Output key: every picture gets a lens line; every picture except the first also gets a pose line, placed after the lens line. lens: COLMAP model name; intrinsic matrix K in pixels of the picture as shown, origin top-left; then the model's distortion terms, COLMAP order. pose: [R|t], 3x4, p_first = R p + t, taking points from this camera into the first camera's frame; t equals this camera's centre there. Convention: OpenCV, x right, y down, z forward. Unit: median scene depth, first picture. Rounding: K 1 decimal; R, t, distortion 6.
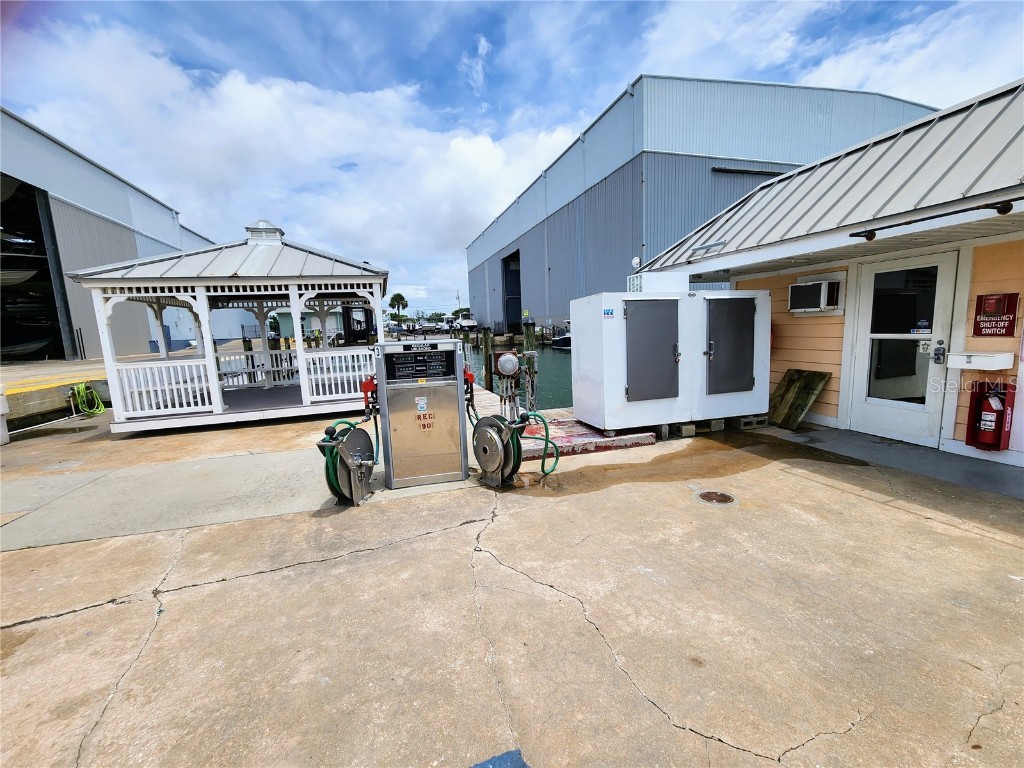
lens RADIAL K [[415.8, 0, 511.1], [0, 415.8, 388.0], [0, 0, 1]] dist [0.002175, -0.000449]
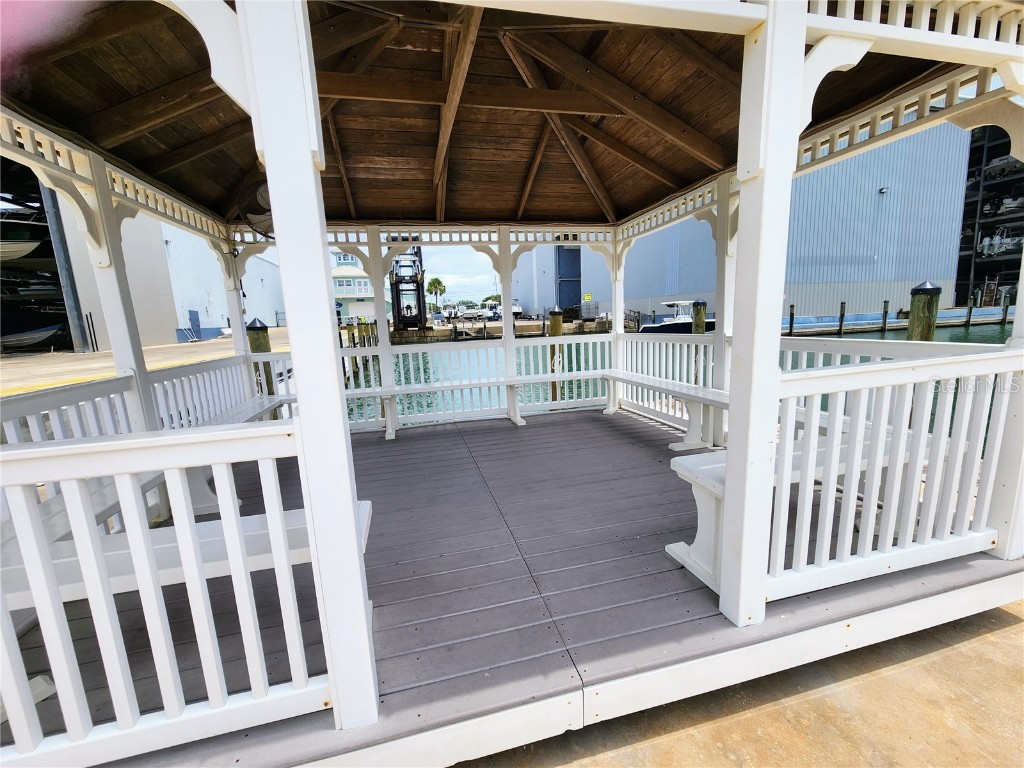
lens RADIAL K [[415.8, 0, 514.0], [0, 415.8, 386.5], [0, 0, 1]] dist [0.002175, -0.000449]
pose [[0.998887, 0.005833, -0.046803, -0.167672], [-0.004717, 0.999703, 0.023919, -0.022672], [0.046929, -0.023672, 0.998618, 0.220653]]
